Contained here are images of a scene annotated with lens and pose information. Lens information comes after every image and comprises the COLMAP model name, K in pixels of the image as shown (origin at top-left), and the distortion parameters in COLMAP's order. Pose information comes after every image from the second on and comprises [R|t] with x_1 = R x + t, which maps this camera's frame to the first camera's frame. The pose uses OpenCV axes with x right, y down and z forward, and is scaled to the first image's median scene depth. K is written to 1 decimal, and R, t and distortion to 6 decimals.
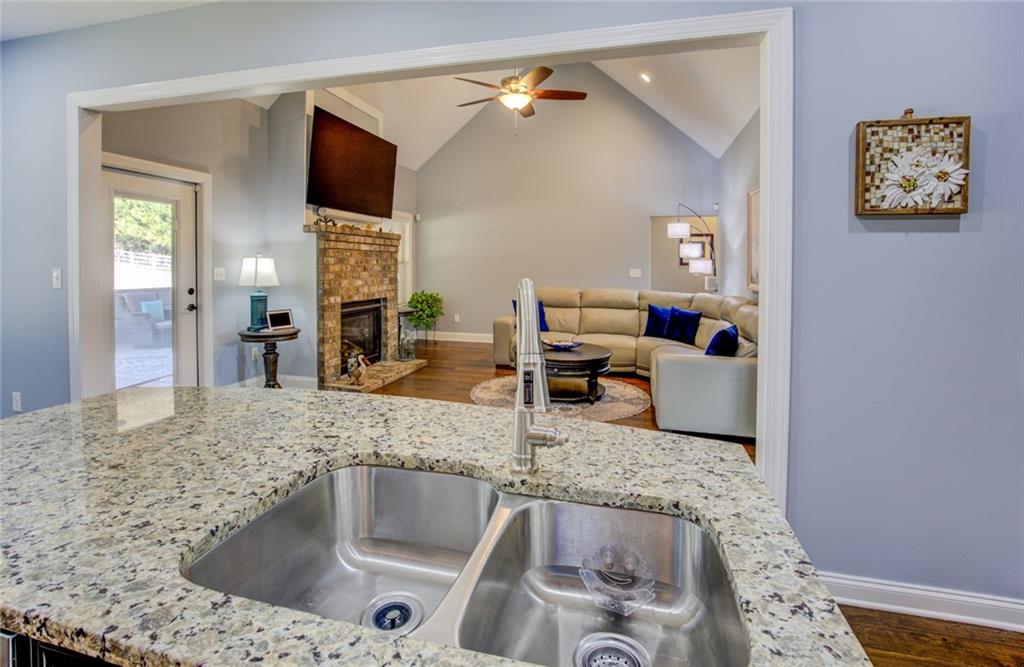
lens RADIAL K [[492.0, 0, 499.0], [0, 492.0, 266.5], [0, 0, 1]] dist [0.001047, -0.000291]
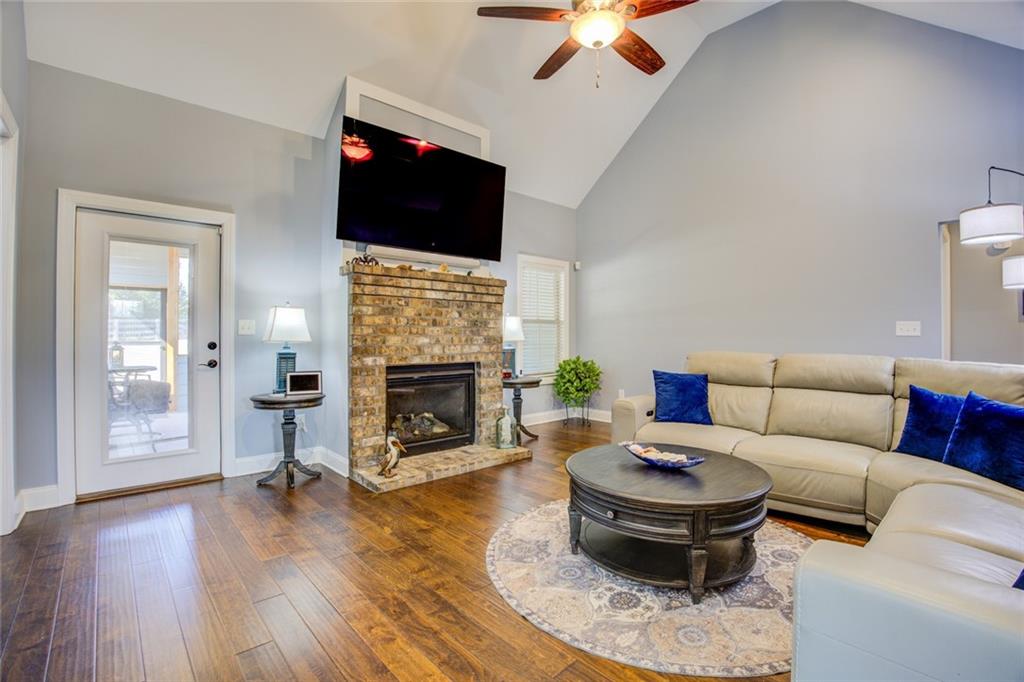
lens RADIAL K [[467.9, 0, 514.8], [0, 467.9, 331.1], [0, 0, 1]] dist [-0.044410, 0.001128]
pose [[0.854334, -0.012955, -0.519563, 0.224256], [0.003009, 0.999796, -0.019981, 0.033996], [0.519716, 0.015507, 0.854198, 0.464671]]
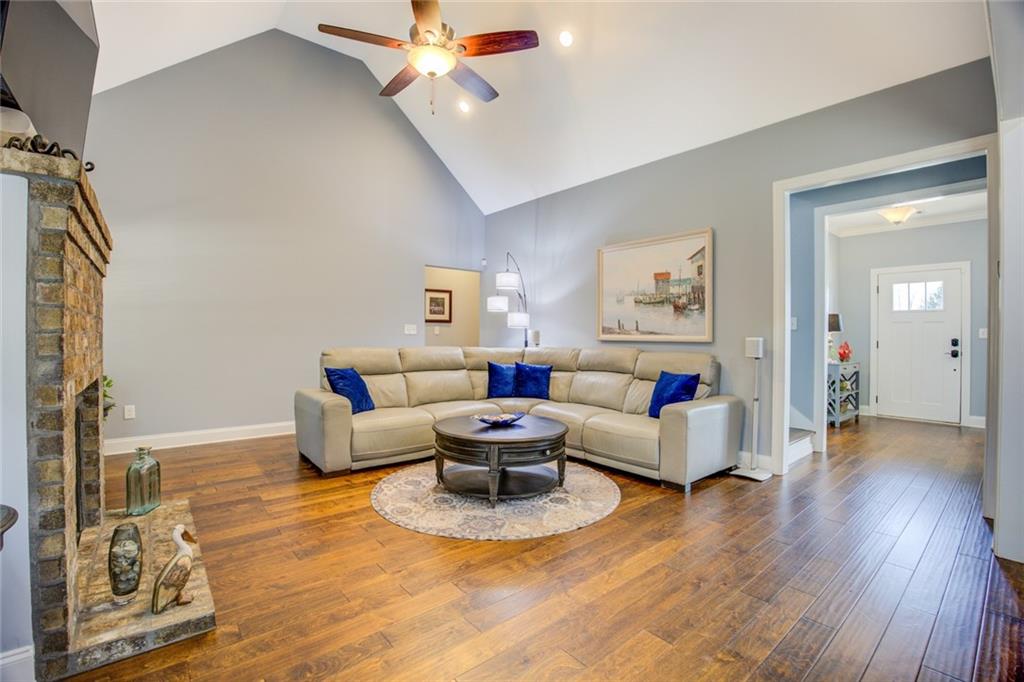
lens RADIAL K [[467.9, 0, 521.5], [0, 467.9, 342.4], [0, 0, 1]] dist [-0.044410, 0.001128]
pose [[0.543194, -0.018579, 0.839401, -0.397583], [0.003343, 0.999795, 0.019966, 0.027110], [-0.839600, -0.008040, 0.543145, 0.542193]]
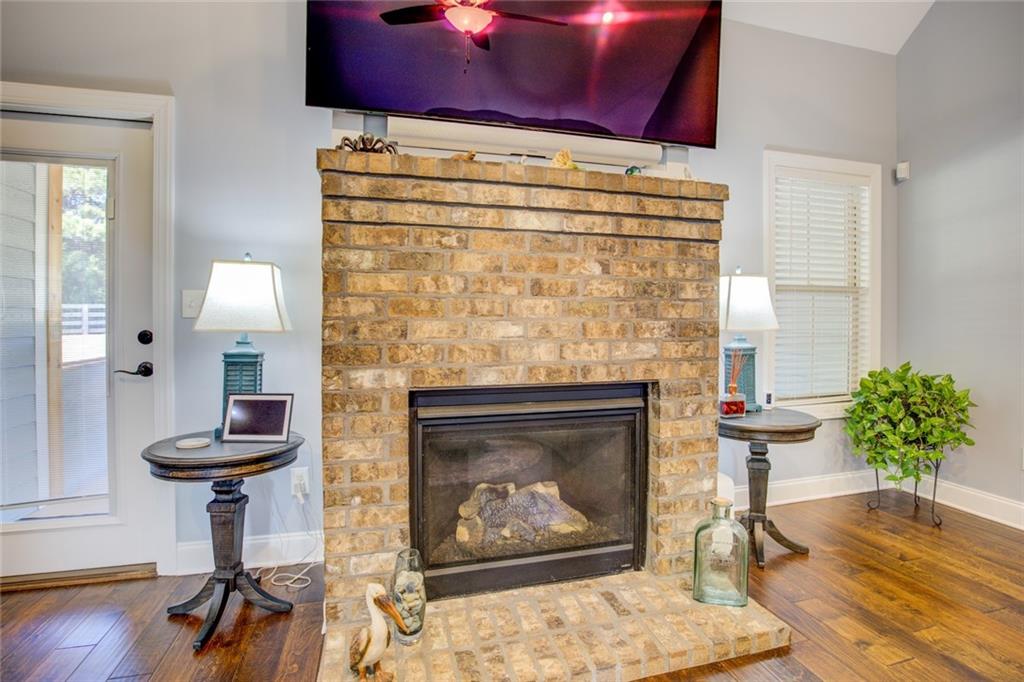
lens RADIAL K [[501.6, 0, 521.1], [0, 501.6, 327.3], [0, 0, 1]] dist [-0.041156, 0.000093]
pose [[0.529962, 0.005686, -0.848002, 0.000598], [-0.001087, 0.999981, 0.006026, 0.029587], [0.848021, -0.002272, 0.529958, 0.858874]]
